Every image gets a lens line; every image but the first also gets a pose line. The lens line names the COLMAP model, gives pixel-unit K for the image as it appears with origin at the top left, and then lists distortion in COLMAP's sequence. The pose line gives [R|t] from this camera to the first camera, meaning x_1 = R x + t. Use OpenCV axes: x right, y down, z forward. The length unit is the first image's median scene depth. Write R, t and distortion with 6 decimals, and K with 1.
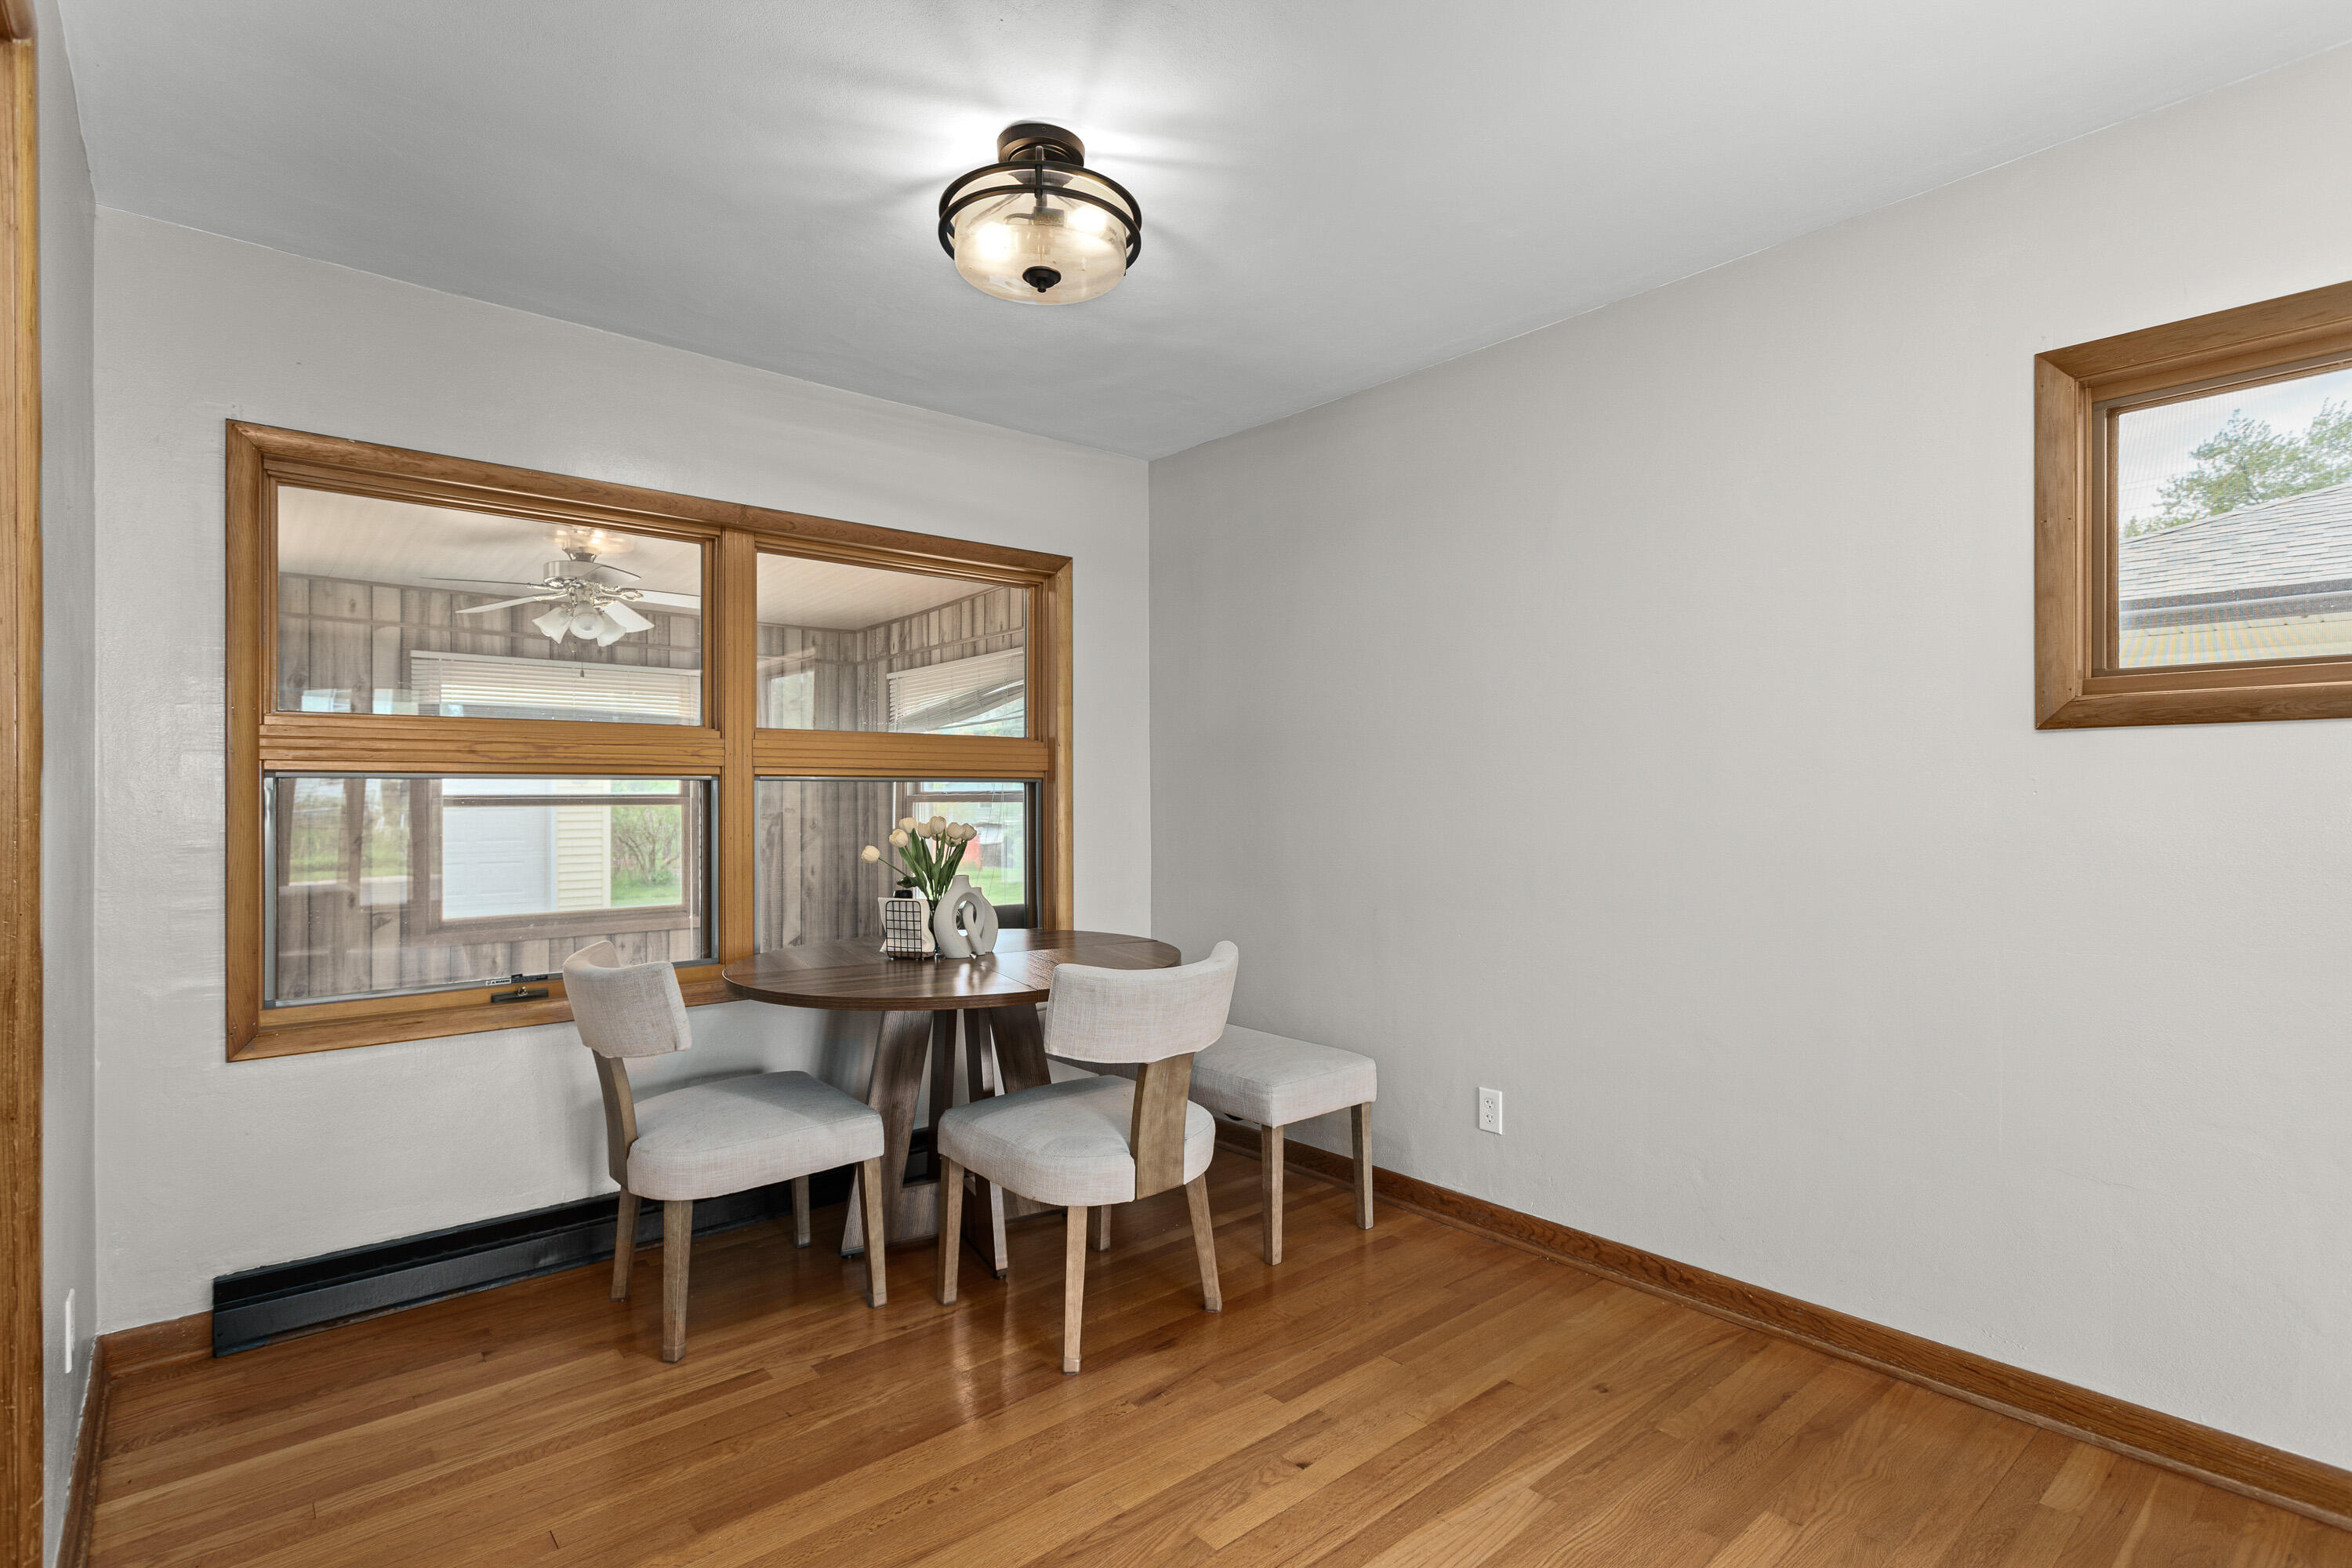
lens RADIAL K [[1128.9, 0, 1162.8], [0, 1128.9, 784.7], [0, 0, 1]] dist [0.003244, -0.000193]
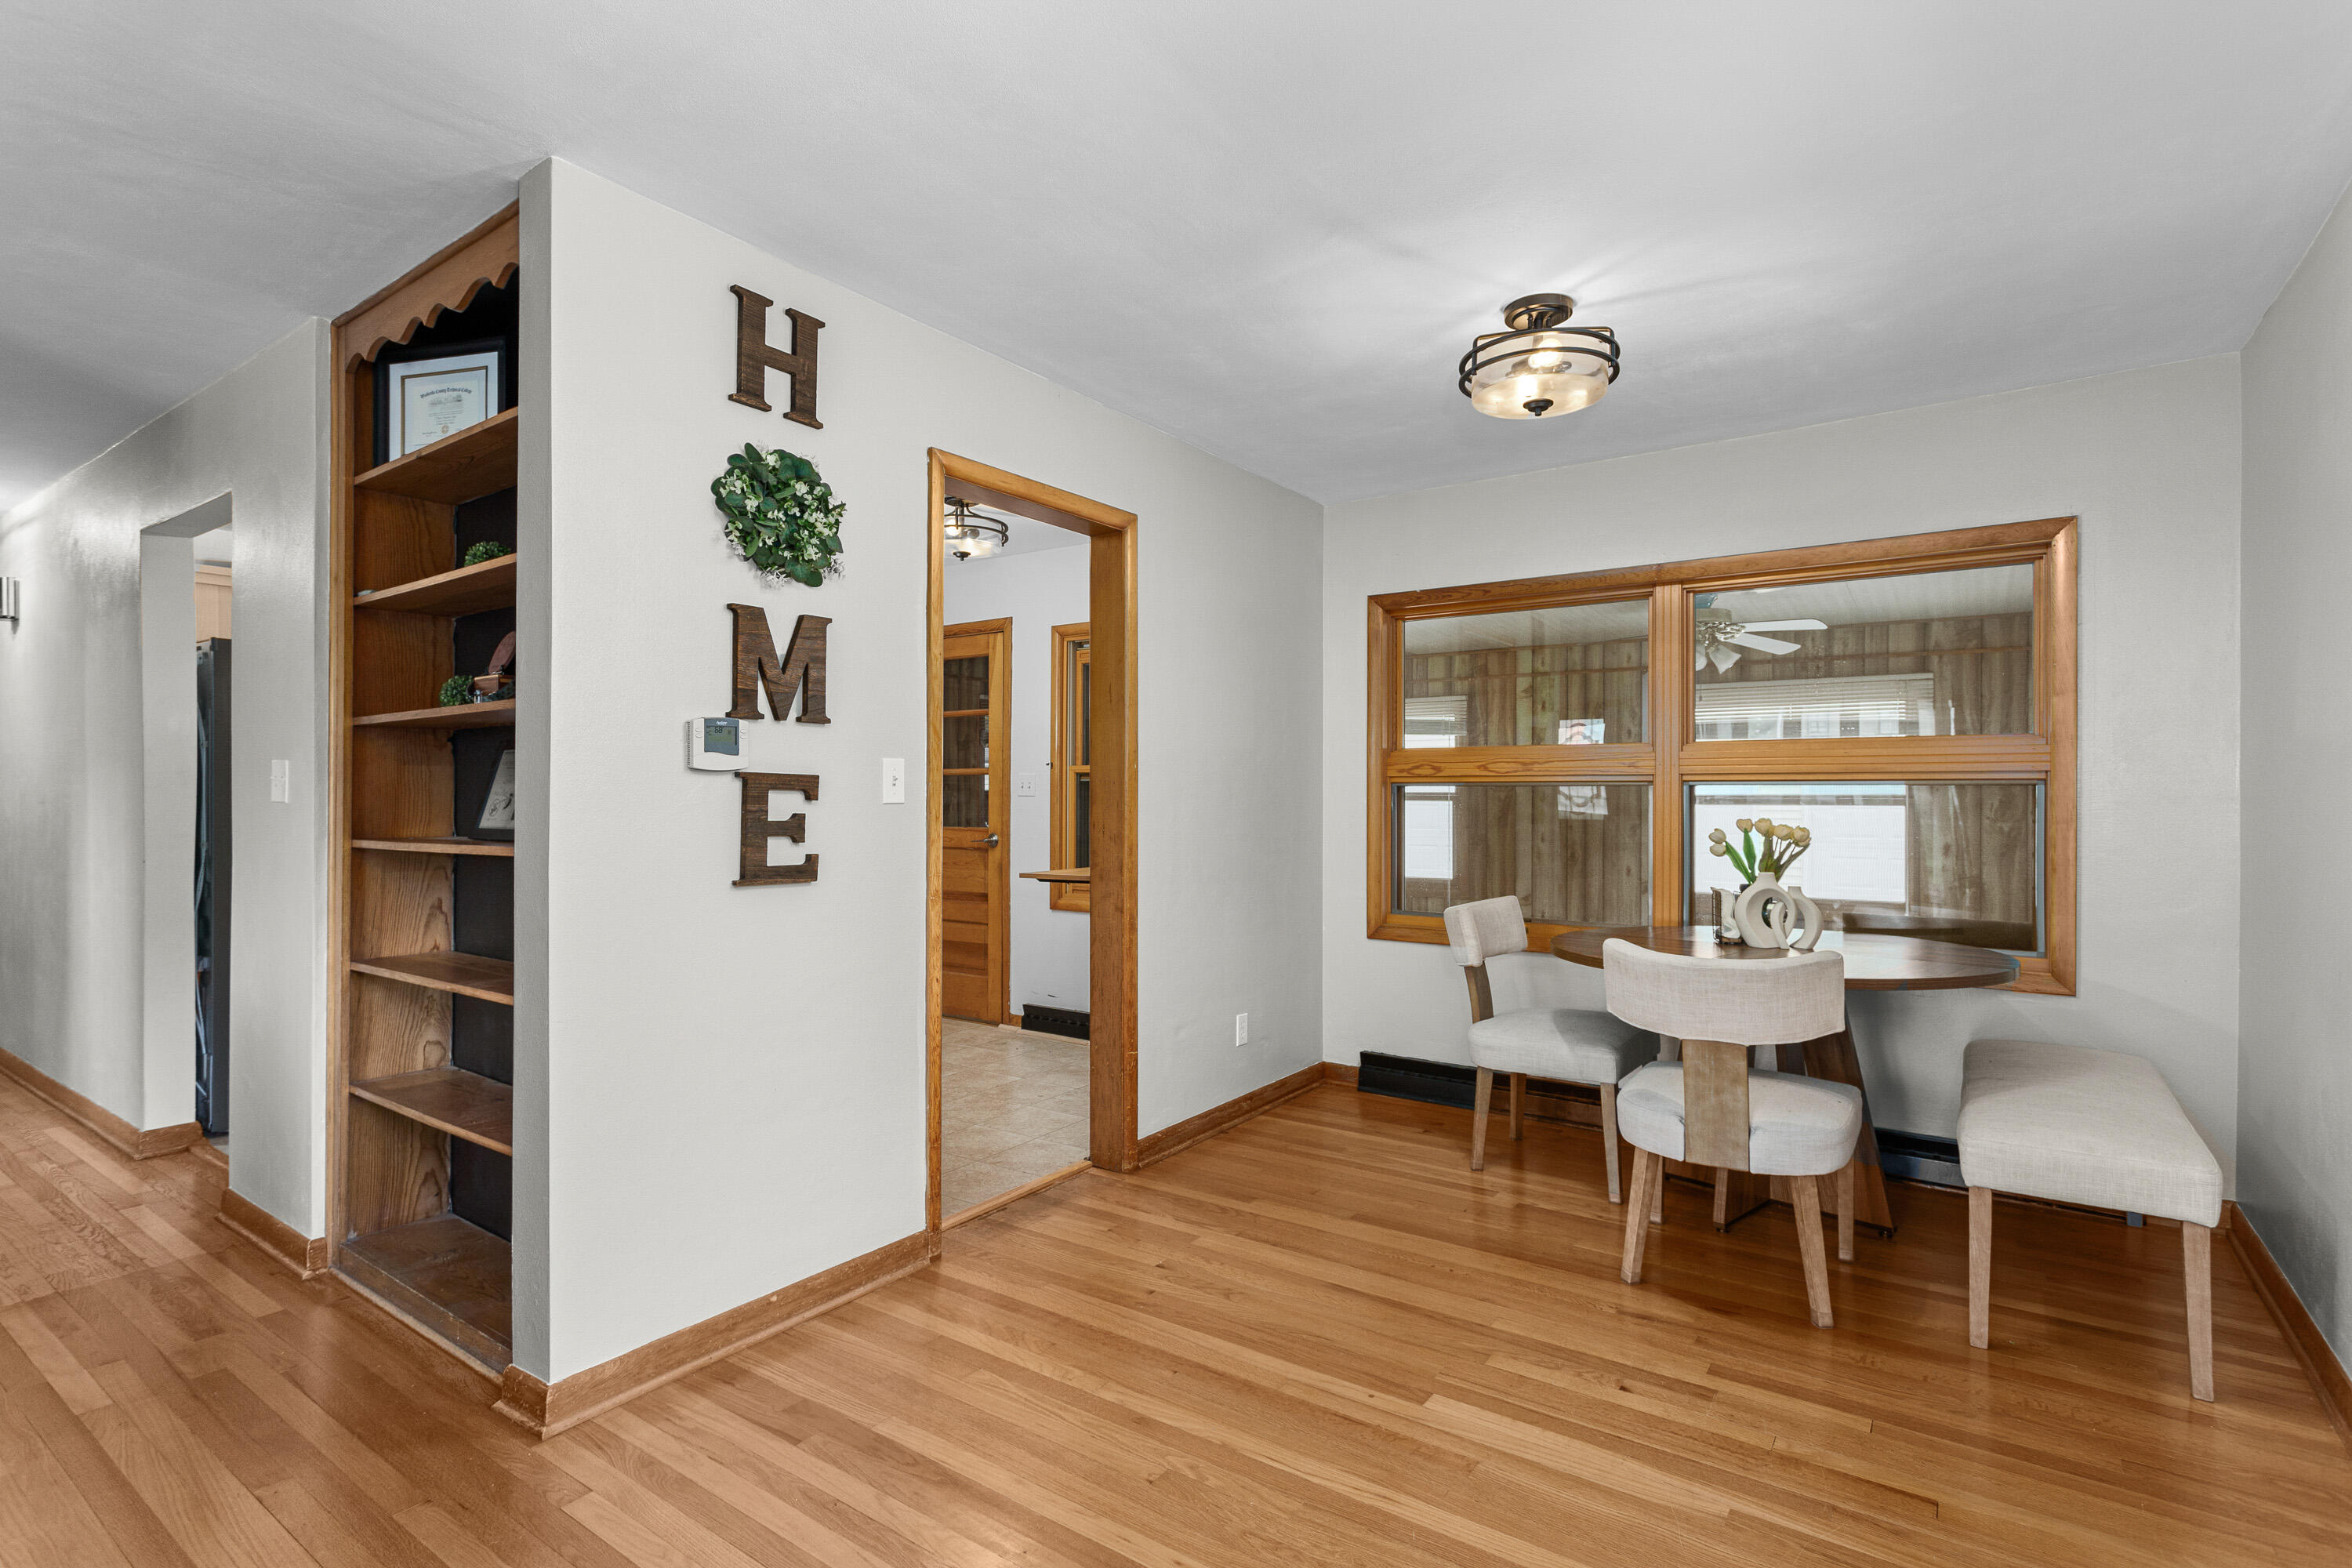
lens RADIAL K [[1128.9, 0, 1175.2], [0, 1128.9, 786.8], [0, 0, 1]] dist [0.003244, -0.000193]
pose [[0.253105, -0.000205, -0.967439, 0.980172], [0.001446, 0.999999, 0.000166, -0.003525], [0.967438, -0.001441, 0.253105, 0.244512]]
